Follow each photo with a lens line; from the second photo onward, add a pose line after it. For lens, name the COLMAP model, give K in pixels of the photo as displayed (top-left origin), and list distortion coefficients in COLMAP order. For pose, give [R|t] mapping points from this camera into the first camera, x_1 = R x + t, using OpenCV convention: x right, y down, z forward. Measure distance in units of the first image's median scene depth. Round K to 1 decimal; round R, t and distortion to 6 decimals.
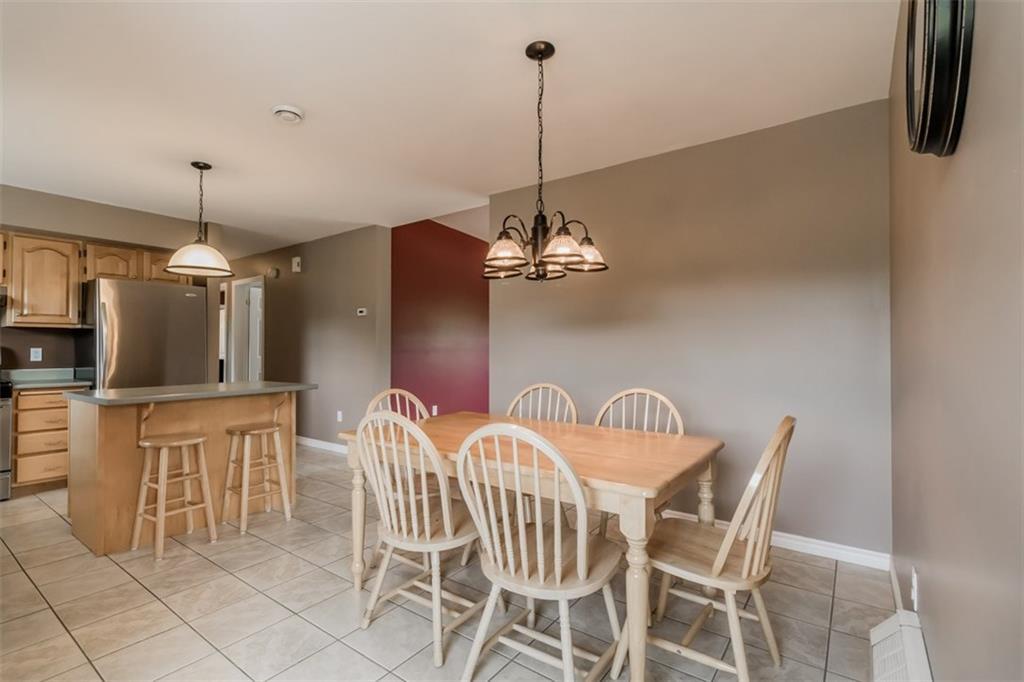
lens RADIAL K [[474.9, 0, 498.1], [0, 474.9, 342.3], [0, 0, 1]] dist [0.000858, 0.000174]
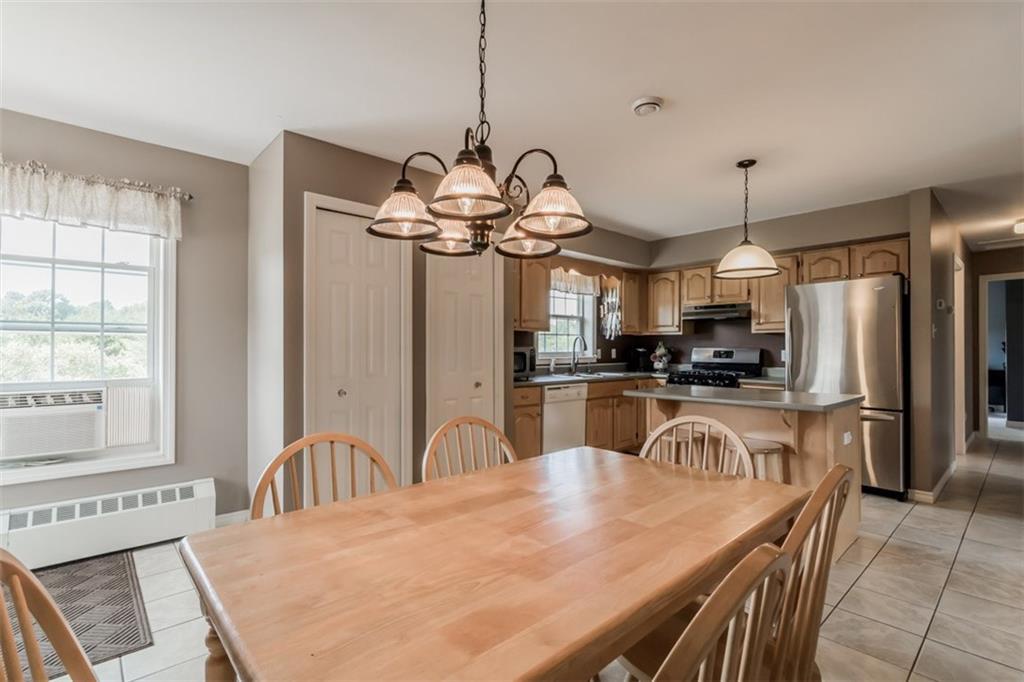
lens RADIAL K [[474.9, 0, 498.1], [0, 474.9, 342.3], [0, 0, 1]] dist [0.000858, 0.000174]
pose [[-0.201495, -0.007872, -0.979458, 0.427729], [0.003534, 0.999955, -0.008764, 0.000307], [0.979483, -0.005228, -0.201458, 0.689573]]
